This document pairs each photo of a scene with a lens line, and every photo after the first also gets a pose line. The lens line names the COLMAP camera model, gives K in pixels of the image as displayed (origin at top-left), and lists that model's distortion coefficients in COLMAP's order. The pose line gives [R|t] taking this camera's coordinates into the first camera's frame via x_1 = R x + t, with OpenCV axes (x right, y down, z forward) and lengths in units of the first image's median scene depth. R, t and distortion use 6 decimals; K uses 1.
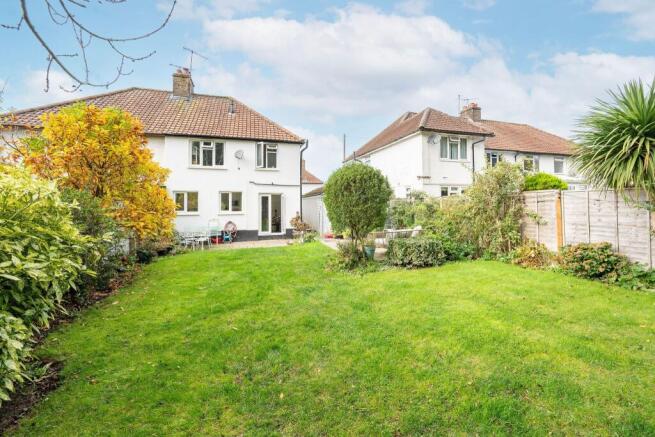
lens RADIAL K [[263.2, 0, 327.6], [0, 263.2, 196.6], [0, 0, 1]] dist [0.000114, 0.000005]
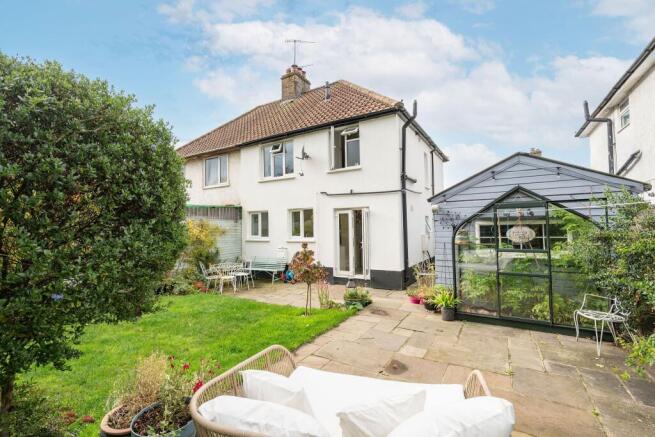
lens RADIAL K [[291.6, 0, 328.5], [0, 291.6, 216.0], [0, 0, 1]] dist [0.014237, 0.000046]
pose [[0.672238, -0.033259, -0.739587, 0.248994], [0.036772, 0.999257, -0.011513, 0.011649], [0.739421, -0.019457, 0.672962, 0.522983]]
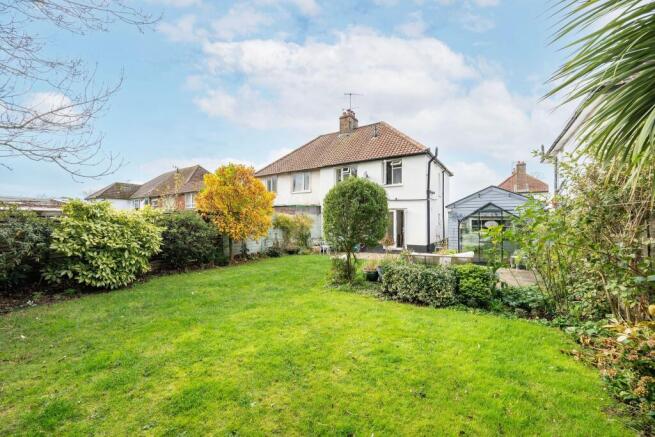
lens RADIAL K [[255.5, 0, 327.5], [0, 255.5, 218.5], [0, 0, 1]] dist [0.000229, 0.000028]
pose [[0.635432, 0.004135, -0.772145, 0.389974], [0.017484, 0.999652, 0.019742, 0.001462], [0.771958, -0.026045, 0.635139, 0.170755]]
